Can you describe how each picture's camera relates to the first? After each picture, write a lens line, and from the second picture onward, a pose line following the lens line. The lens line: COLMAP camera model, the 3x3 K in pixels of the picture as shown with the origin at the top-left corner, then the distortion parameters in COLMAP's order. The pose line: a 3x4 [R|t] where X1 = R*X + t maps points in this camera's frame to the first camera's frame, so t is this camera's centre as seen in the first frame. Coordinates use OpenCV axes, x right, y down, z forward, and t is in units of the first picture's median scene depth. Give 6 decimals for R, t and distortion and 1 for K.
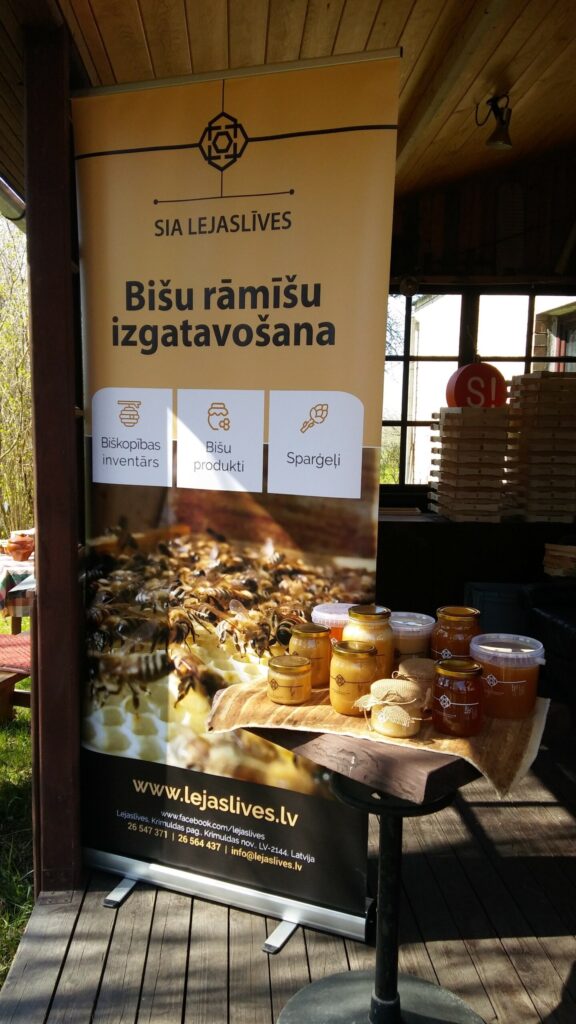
lens RADIAL K [[792.7, 0, 287.7], [0, 792.7, 513.3], [0, 0, 1]] dist [-0.012700, -0.011257]
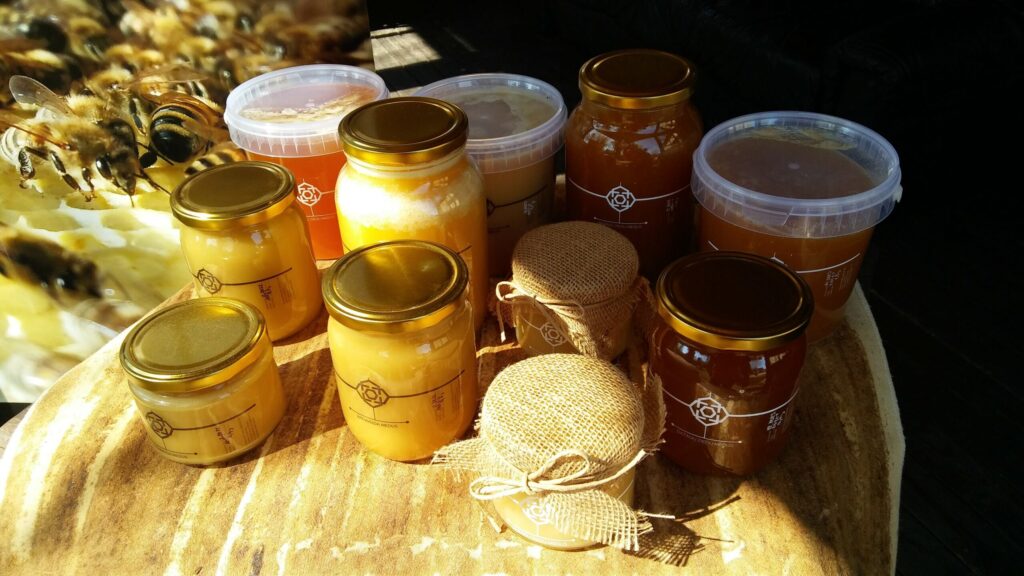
lens RADIAL K [[792.7, 0, 517.1], [0, 792.7, 284.5], [0, 0, 1]] dist [-0.012700, -0.011257]
pose [[0.927584, -0.250518, 0.277180, 0.031249], [0.072686, 0.848714, 0.523833, 0.008355], [-0.366476, -0.465752, 0.805463, 0.544974]]
